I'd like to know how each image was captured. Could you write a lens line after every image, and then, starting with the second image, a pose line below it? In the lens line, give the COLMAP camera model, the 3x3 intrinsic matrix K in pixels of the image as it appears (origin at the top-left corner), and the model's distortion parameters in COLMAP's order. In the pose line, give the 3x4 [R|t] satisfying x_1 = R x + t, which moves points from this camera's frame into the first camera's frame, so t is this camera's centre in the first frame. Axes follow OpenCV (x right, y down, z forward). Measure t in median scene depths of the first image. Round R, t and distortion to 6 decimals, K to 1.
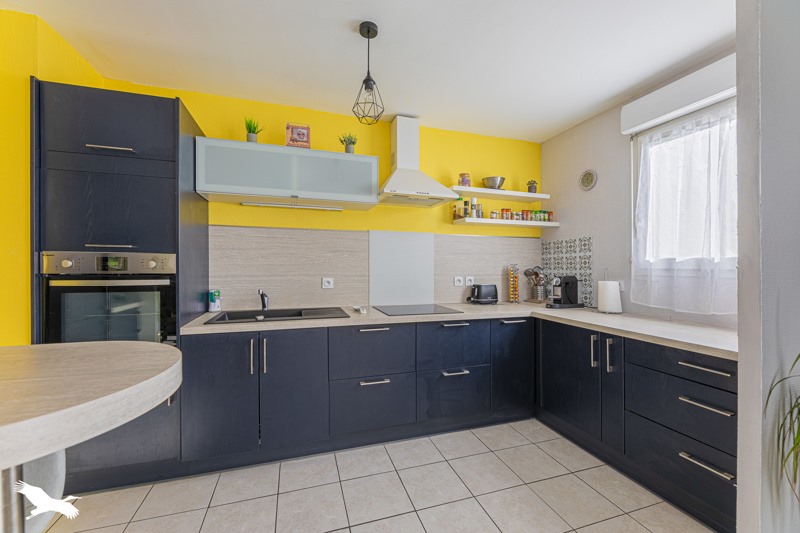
lens RADIAL K [[328.1, 0, 403.1], [0, 328.1, 268.5], [0, 0, 1]] dist [-0.004610, -0.000234]
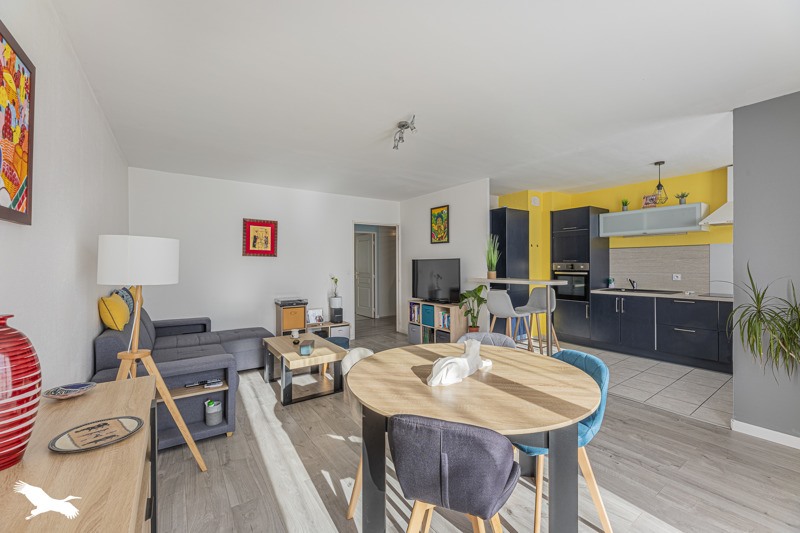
lens RADIAL K [[328.1, 0, 403.0], [0, 328.1, 265.8], [0, 0, 1]] dist [-0.004610, -0.000234]
pose [[0.300067, -0.003038, -0.953913, 1.153464], [-0.001724, 0.999992, -0.003727, -0.007519], [0.953917, 0.002763, 0.300059, -1.039114]]
